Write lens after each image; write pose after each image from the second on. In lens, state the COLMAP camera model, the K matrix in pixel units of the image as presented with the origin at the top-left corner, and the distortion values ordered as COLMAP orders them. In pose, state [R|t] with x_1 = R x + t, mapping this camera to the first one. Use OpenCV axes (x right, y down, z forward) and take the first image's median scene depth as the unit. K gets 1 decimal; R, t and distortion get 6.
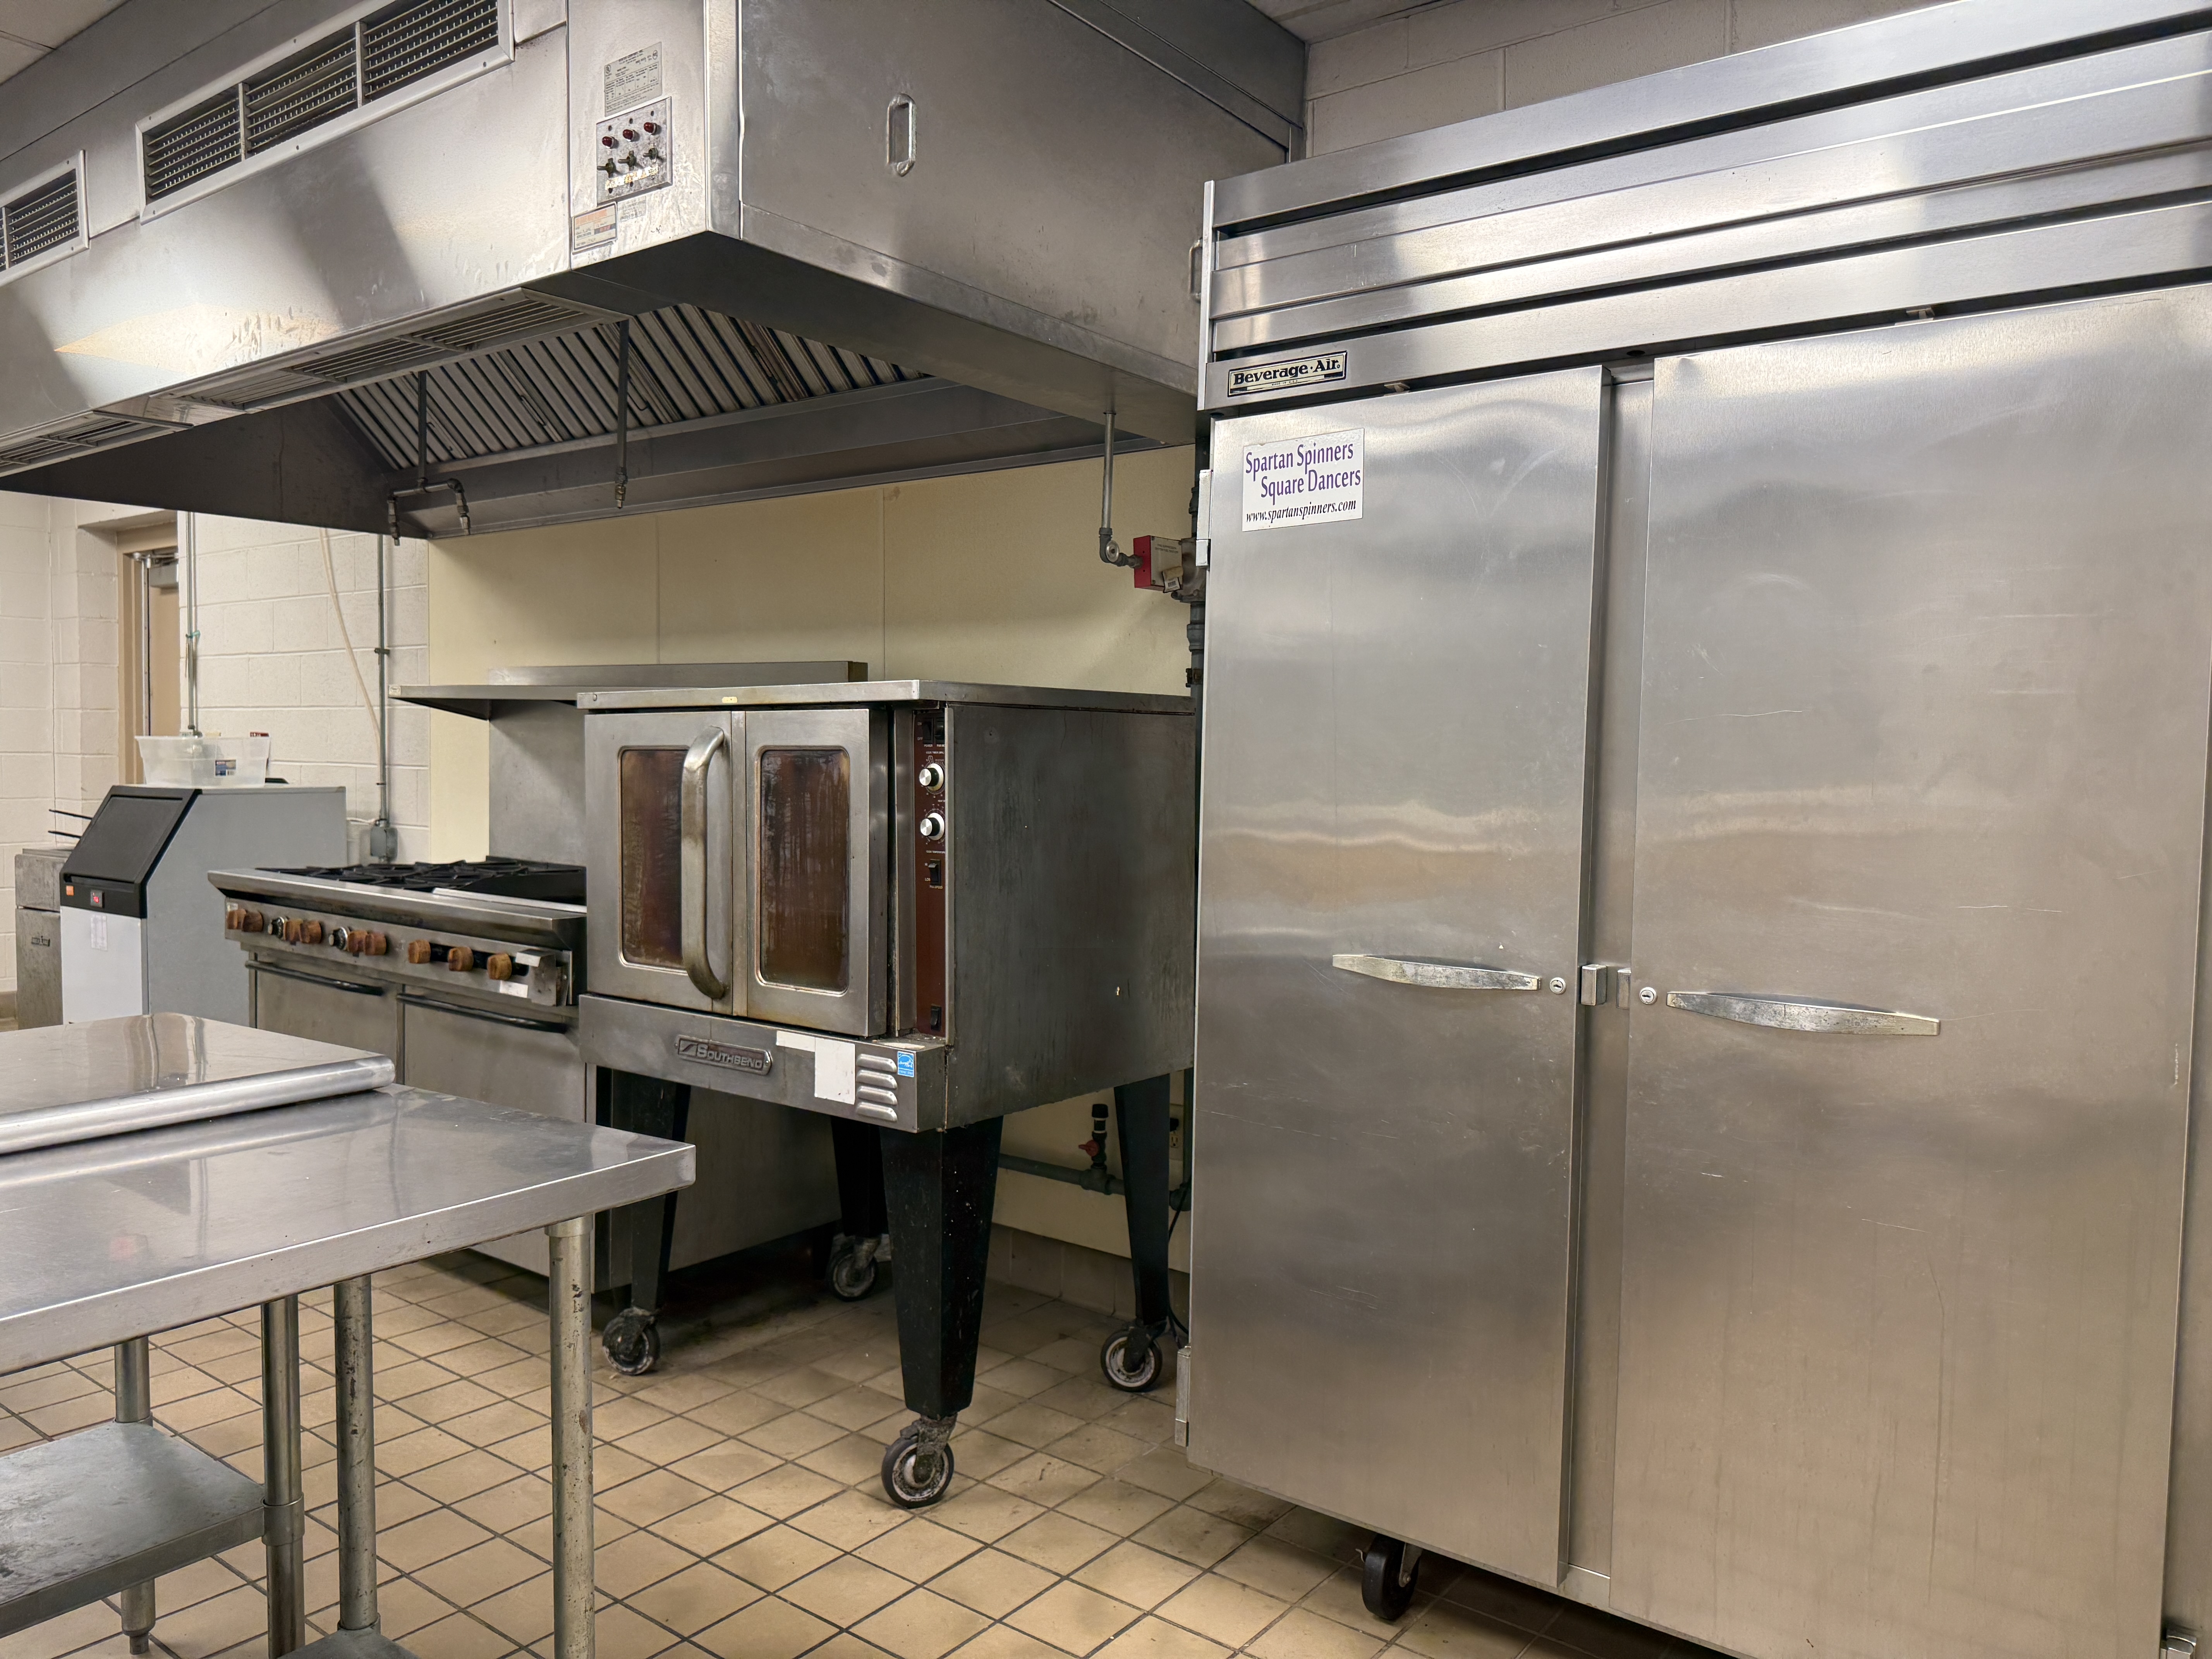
lens RADIAL K [[1570.4, 0, 1117.2], [0, 1570.4, 819.5], [0, 0, 1]] dist [0.022967, -0.033284]
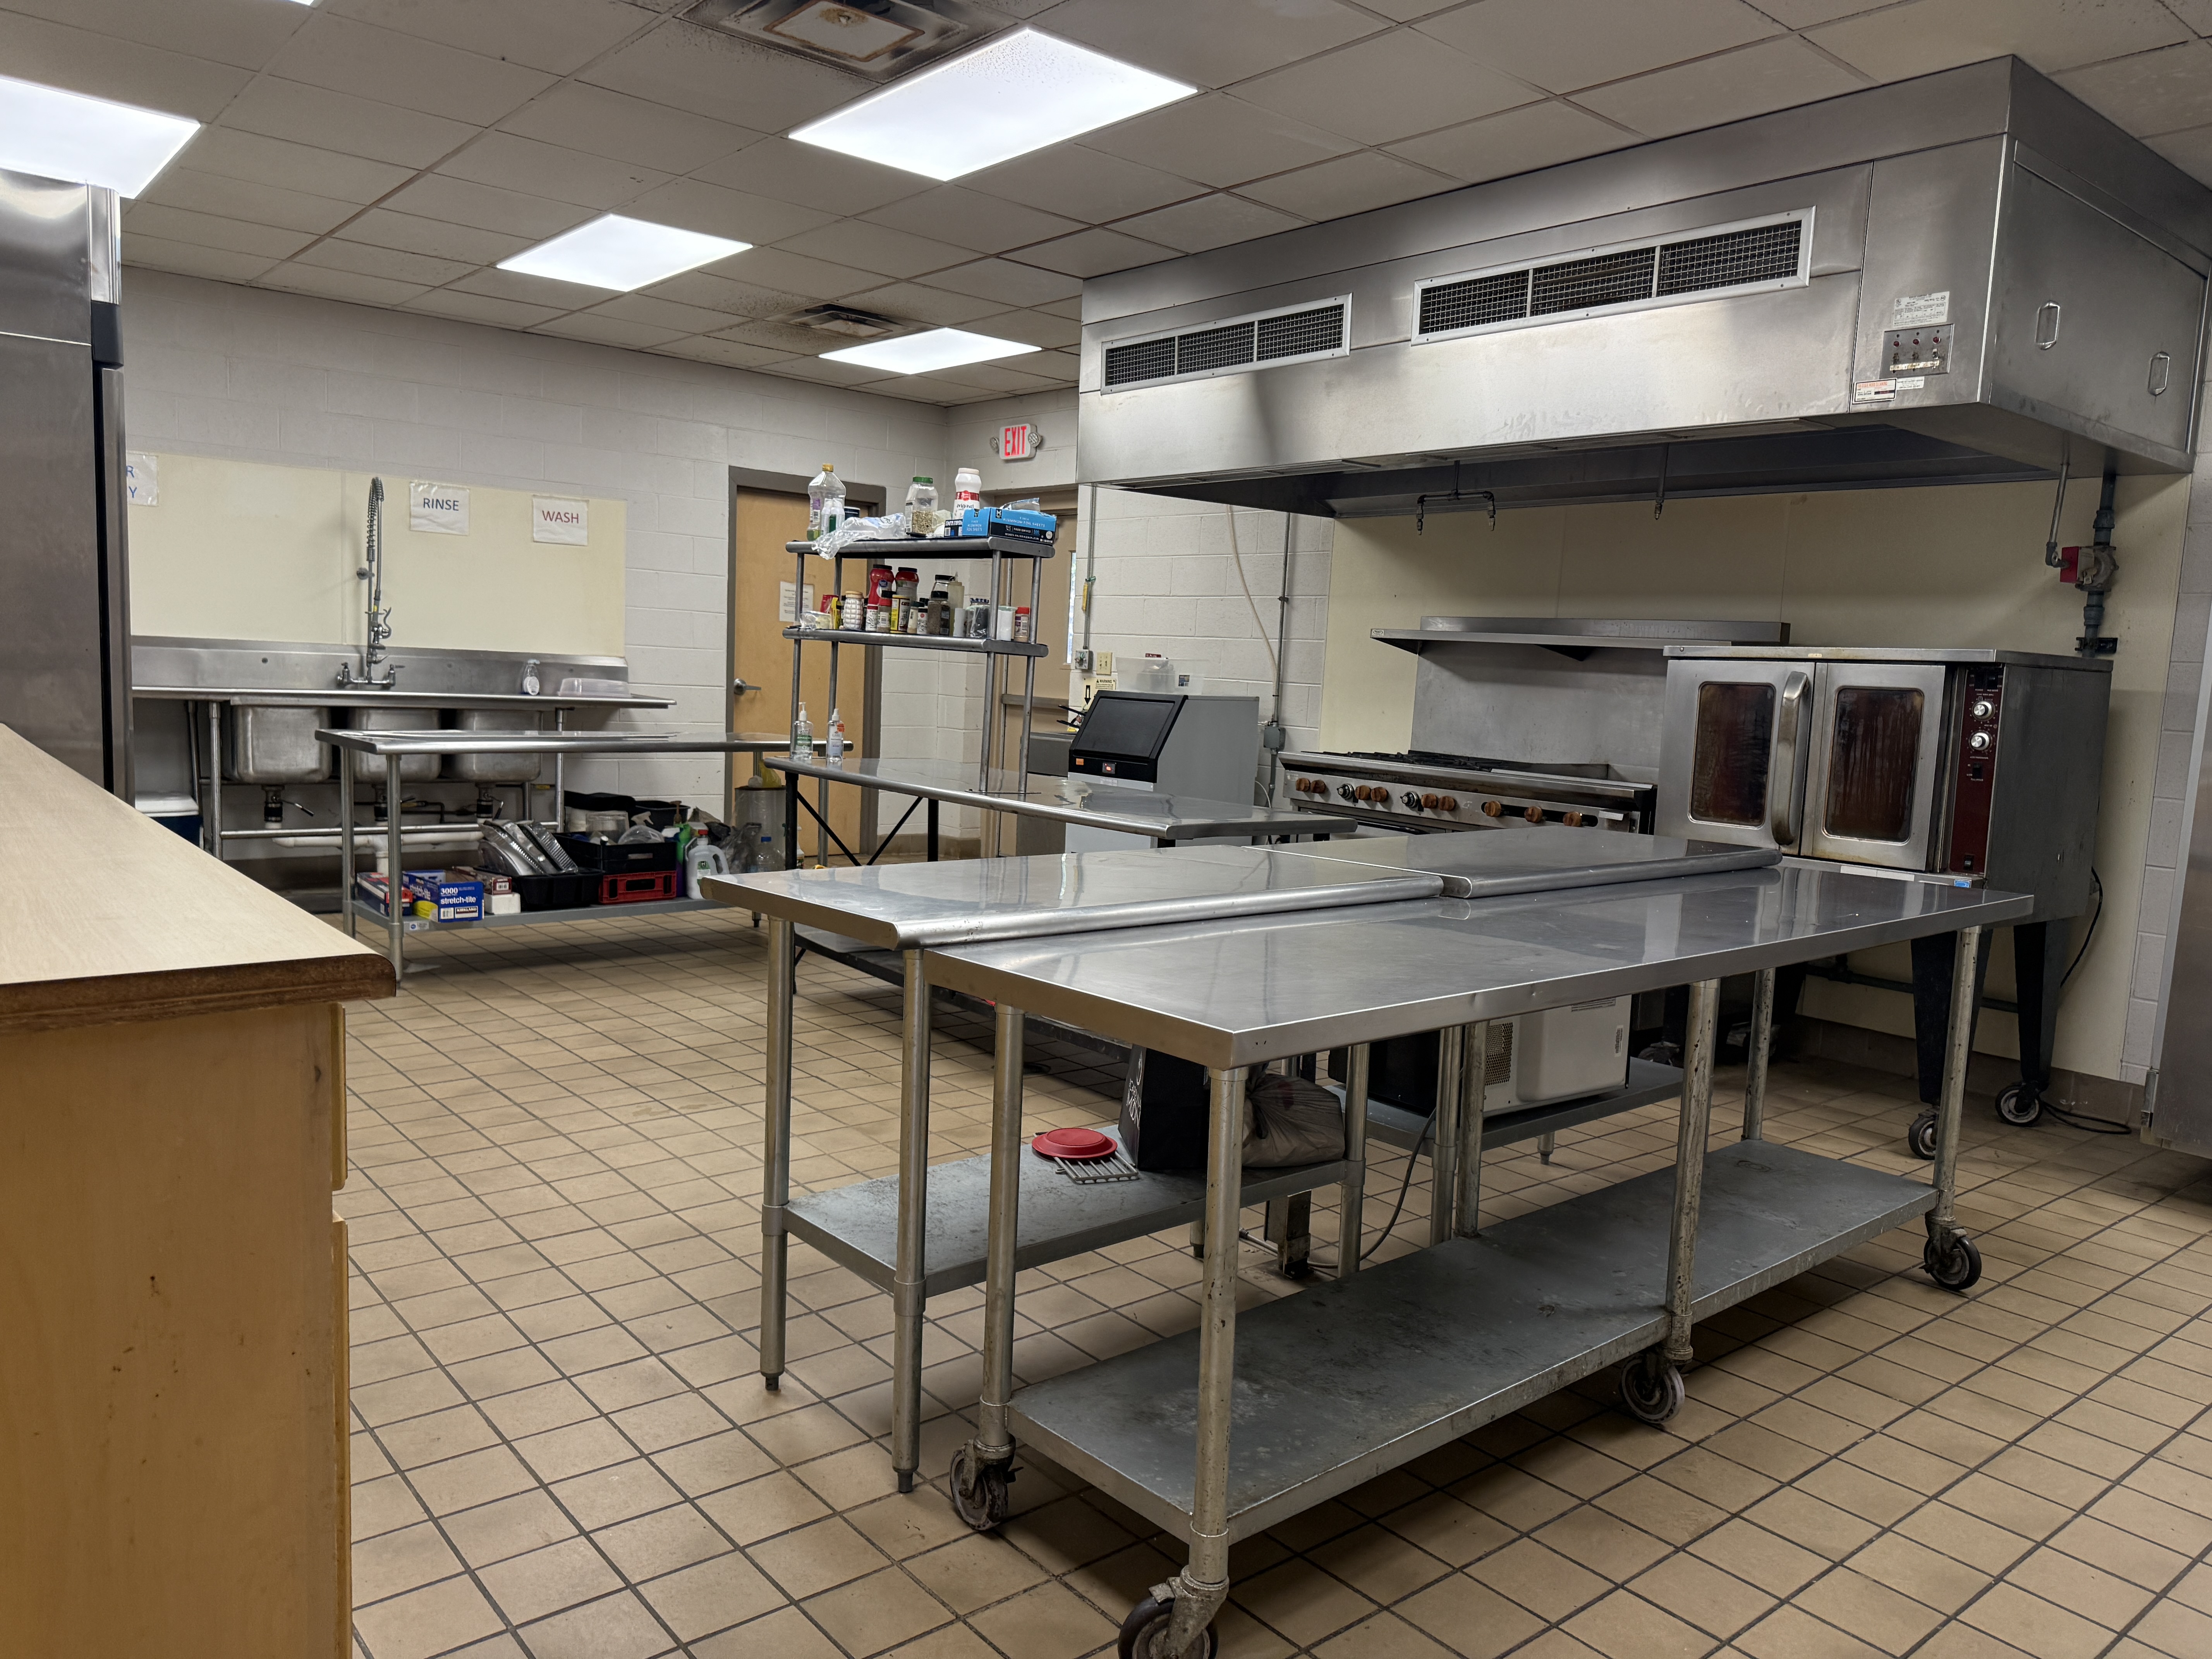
lens RADIAL K [[1570.4, 0, 1088.4], [0, 1570.4, 840.9], [0, 0, 1]] dist [0.022967, -0.033284]
pose [[0.970720, 0.056713, -0.233422, -0.569694], [-0.041362, 0.996679, 0.070144, 0.028278], [0.236625, -0.058435, 0.969842, -0.715831]]
